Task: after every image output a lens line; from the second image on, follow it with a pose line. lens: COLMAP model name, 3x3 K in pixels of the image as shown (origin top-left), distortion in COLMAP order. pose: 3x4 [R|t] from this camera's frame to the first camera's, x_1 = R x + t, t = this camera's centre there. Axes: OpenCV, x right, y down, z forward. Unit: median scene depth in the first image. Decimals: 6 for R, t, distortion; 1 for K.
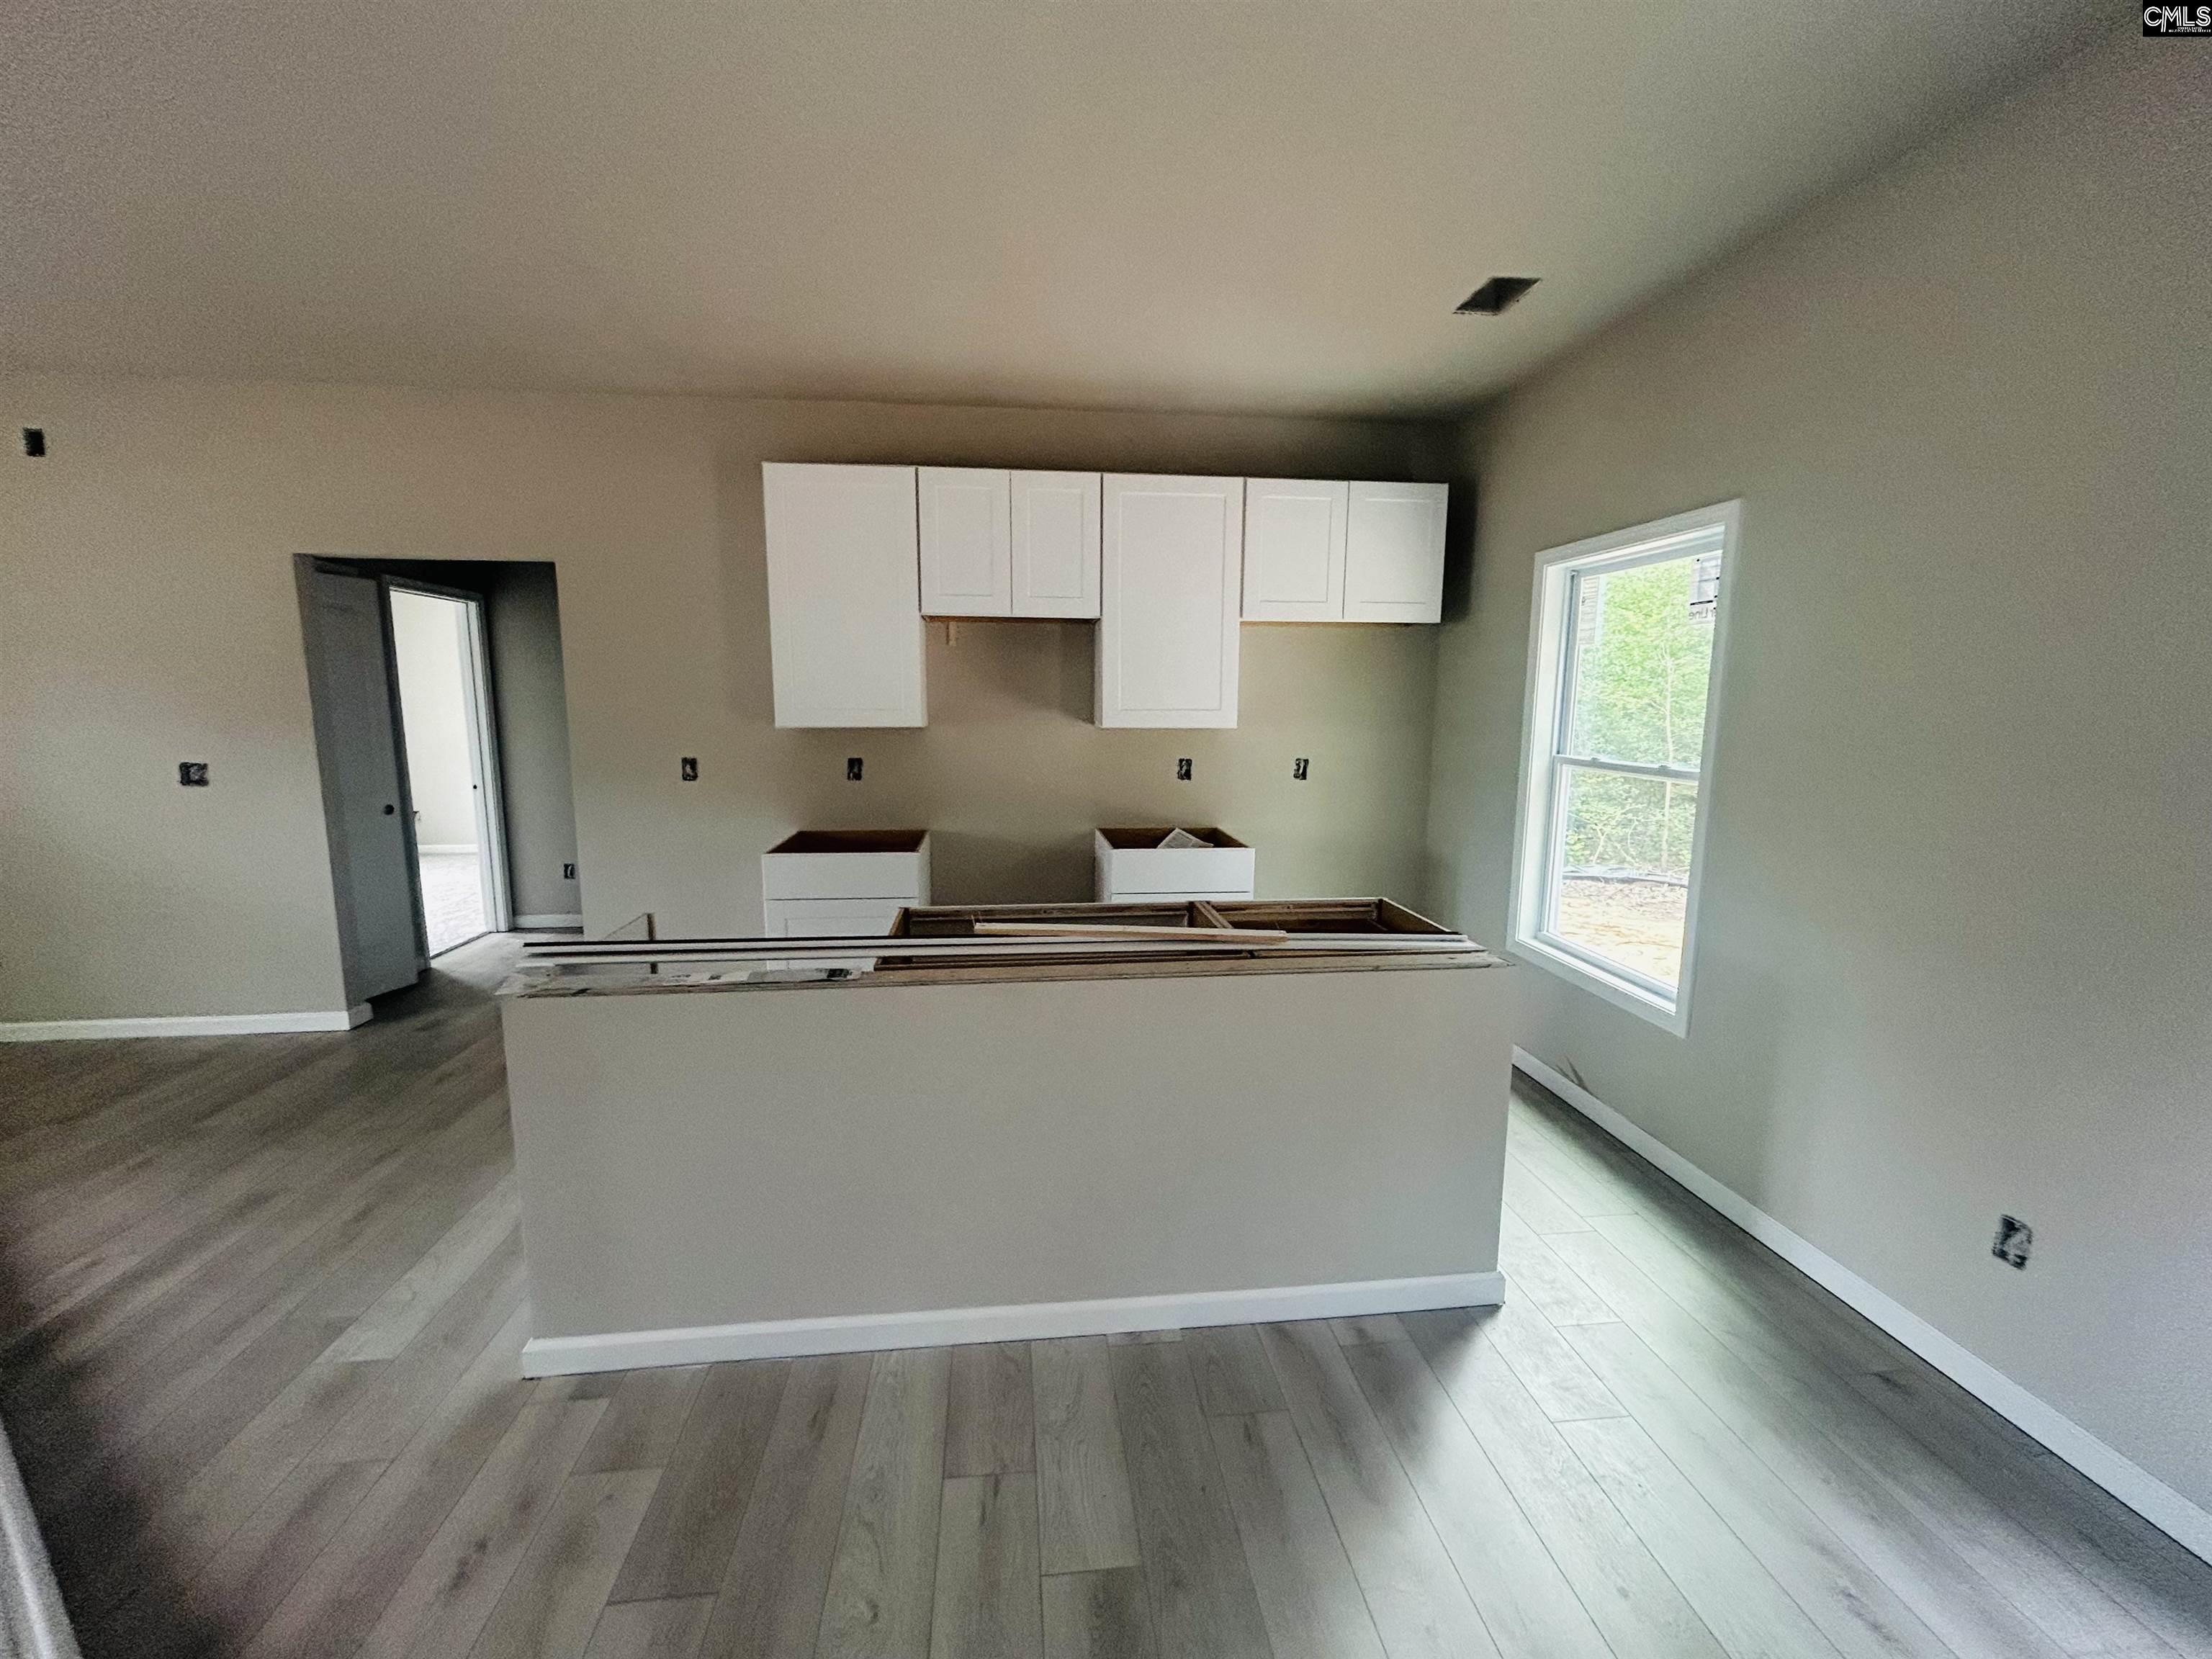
lens RADIAL K [[891.1, 0, 1106.9], [0, 891.1, 818.7], [0, 0, 1]] dist [0.002890, 0.000009]
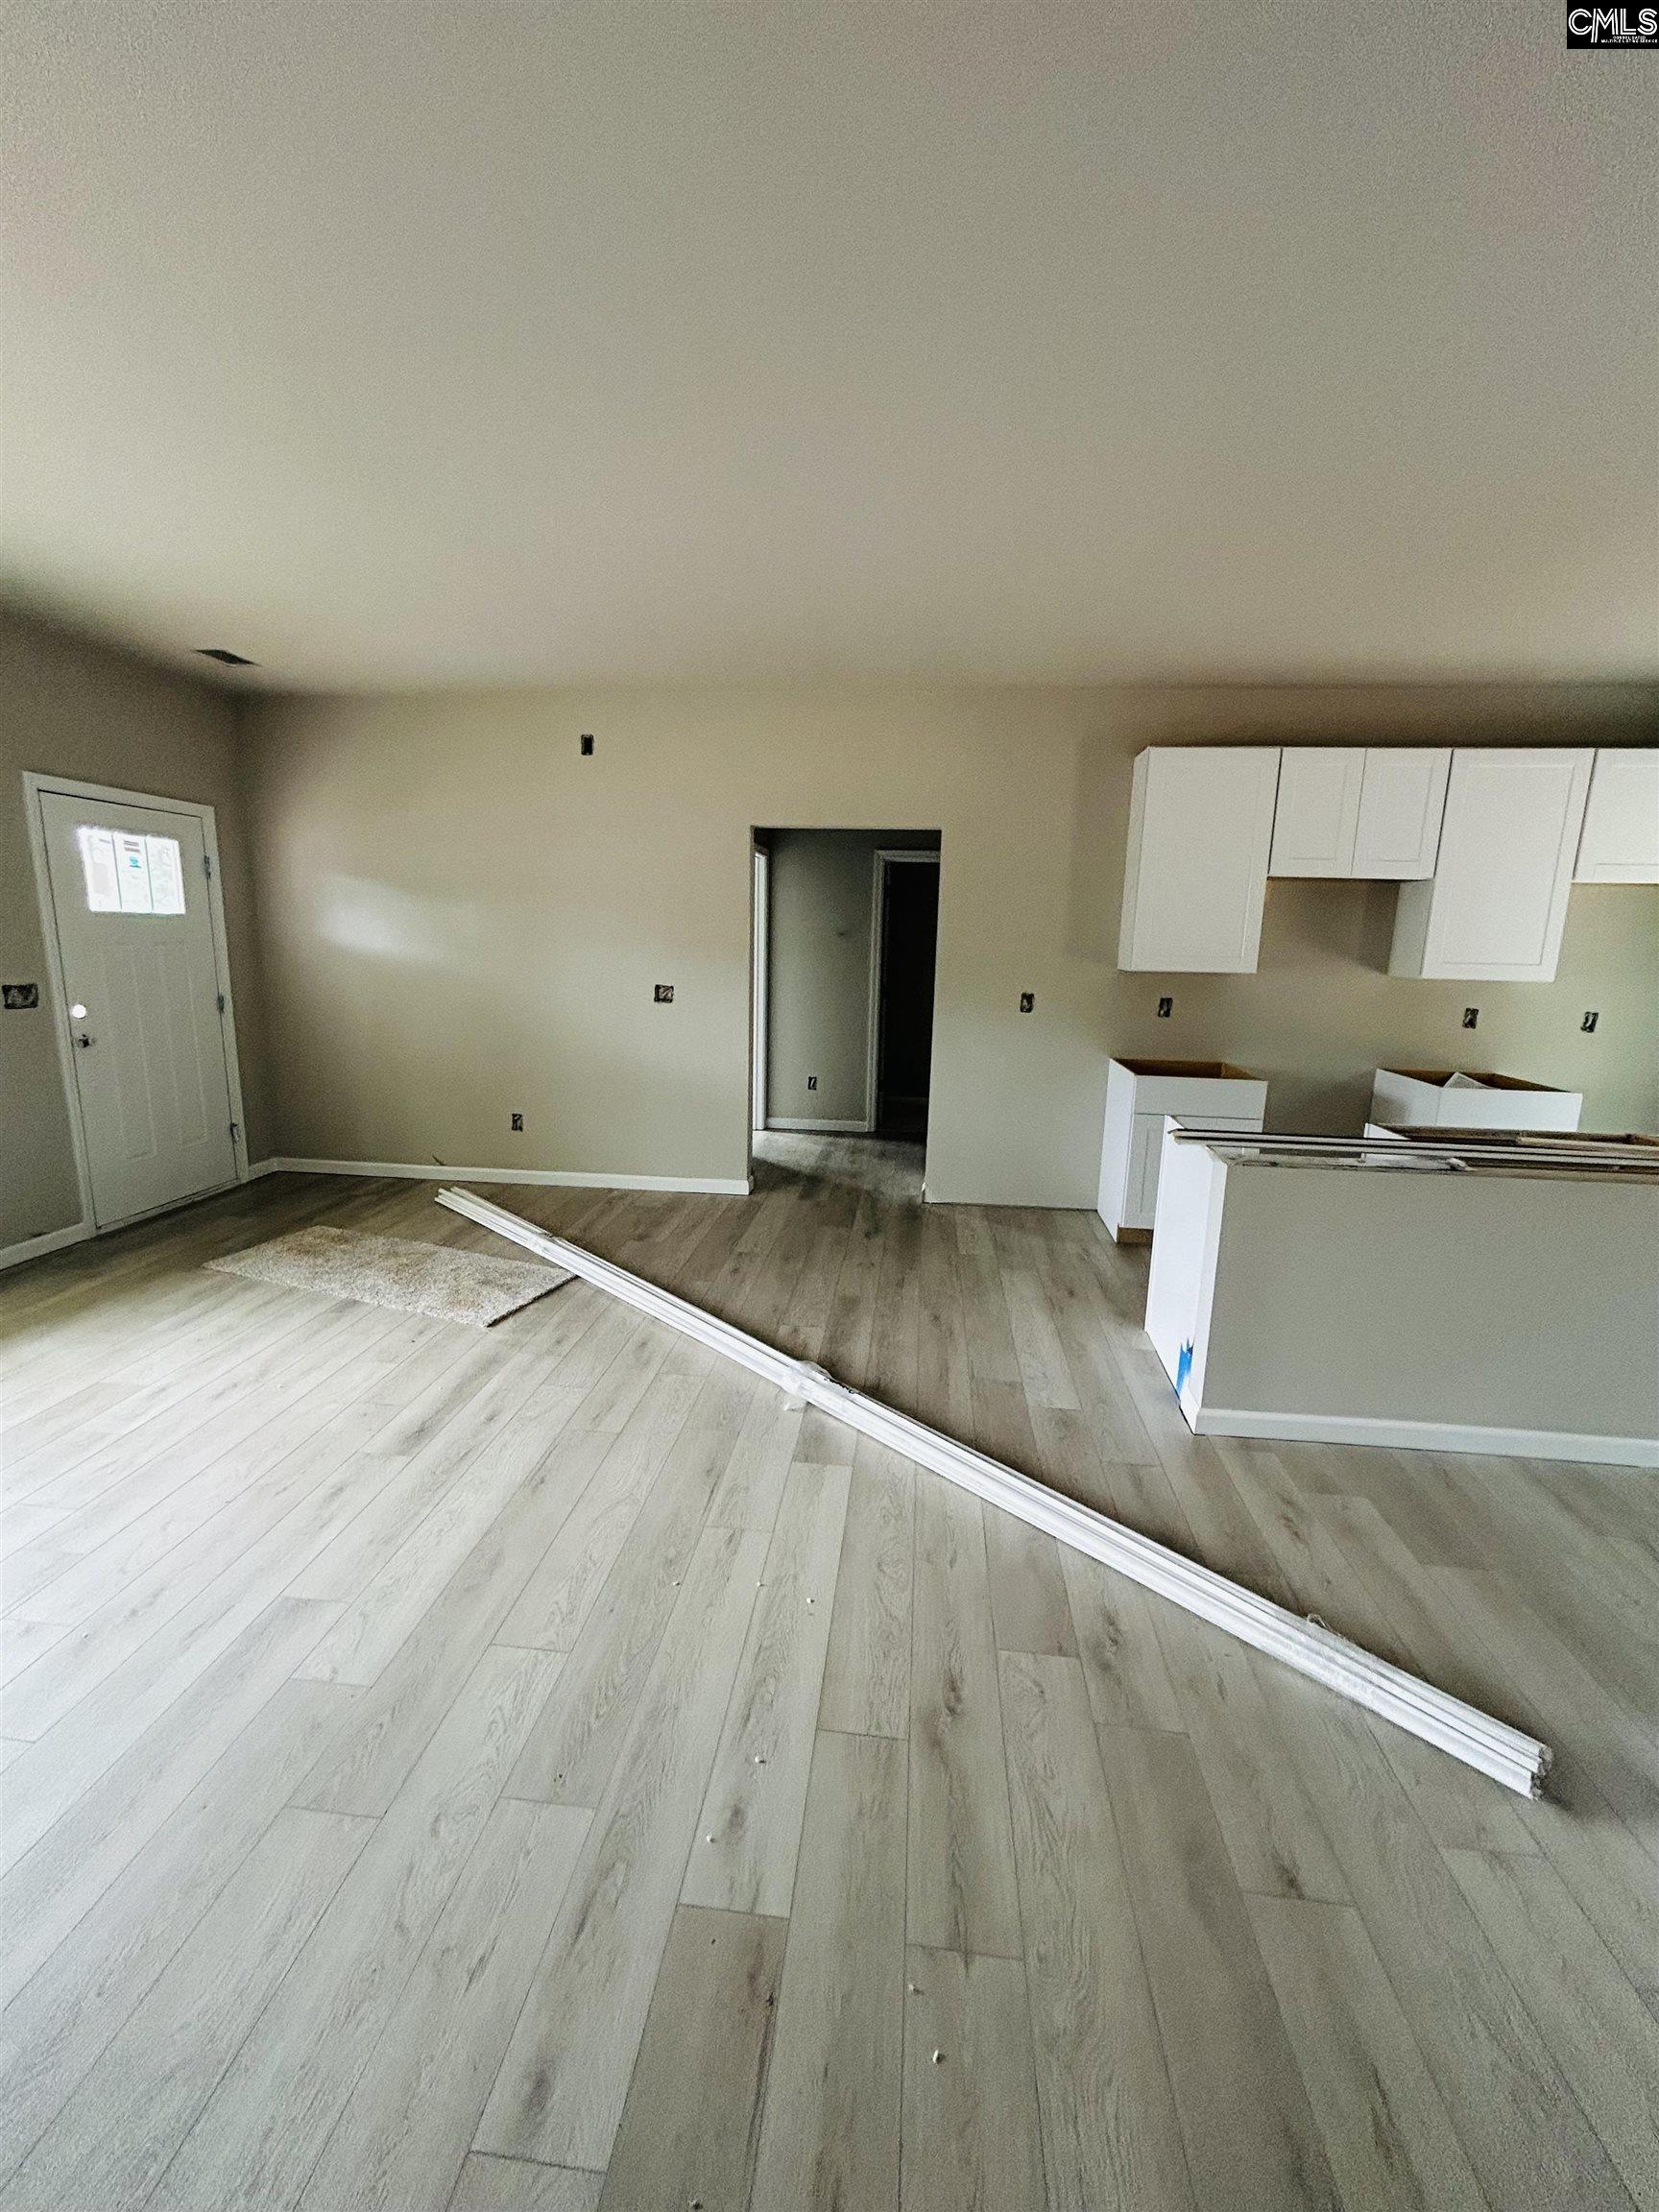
lens RADIAL K [[891.1, 0, 829.9], [0, 891.1, 1098.5], [0, 0, 1]] dist [0.002890, 0.000009]
pose [[0.978918, 0.055824, -0.196477, -0.508350], [-0.046950, 0.997668, 0.049543, 0.028278], [0.198784, -0.039274, 0.979256, -0.254346]]
